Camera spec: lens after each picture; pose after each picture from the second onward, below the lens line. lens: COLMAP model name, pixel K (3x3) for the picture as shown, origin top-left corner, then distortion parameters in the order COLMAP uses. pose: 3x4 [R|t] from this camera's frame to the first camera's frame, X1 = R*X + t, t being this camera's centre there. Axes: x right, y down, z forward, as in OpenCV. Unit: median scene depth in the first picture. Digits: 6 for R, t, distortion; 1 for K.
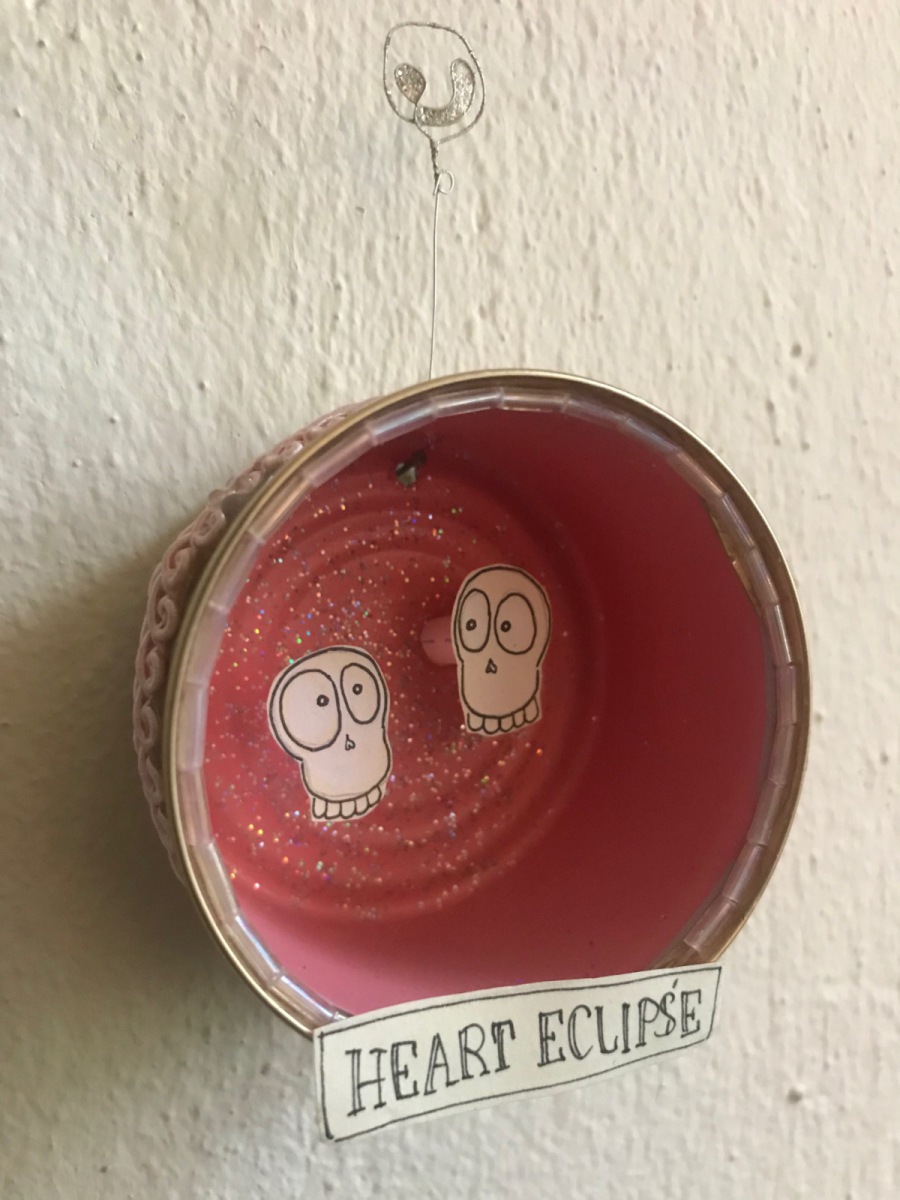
lens RADIAL K [[1026.2, 0, 447.9], [0, 1026.2, 584.9], [0, 0, 1]] dist [-0.059289, 0.072038]
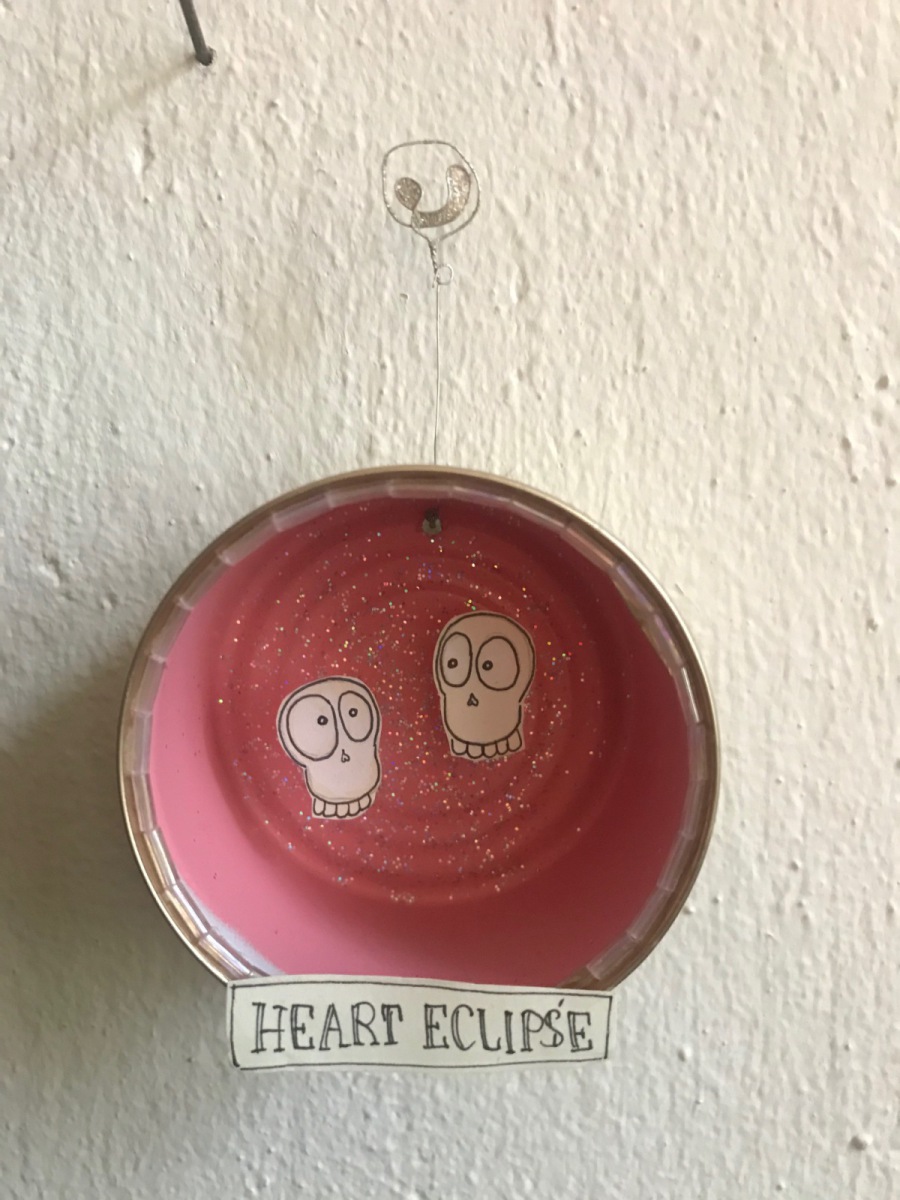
lens RADIAL K [[984.2, 0, 427.1], [0, 984.2, 593.6], [0, 0, 1]] dist [-0.025827, 0.011981]
pose [[0.919070, 0.030748, -0.392893, 0.394376], [-0.016920, 0.999111, 0.038610, -0.075445], [0.393731, -0.028837, 0.918773, -0.024893]]
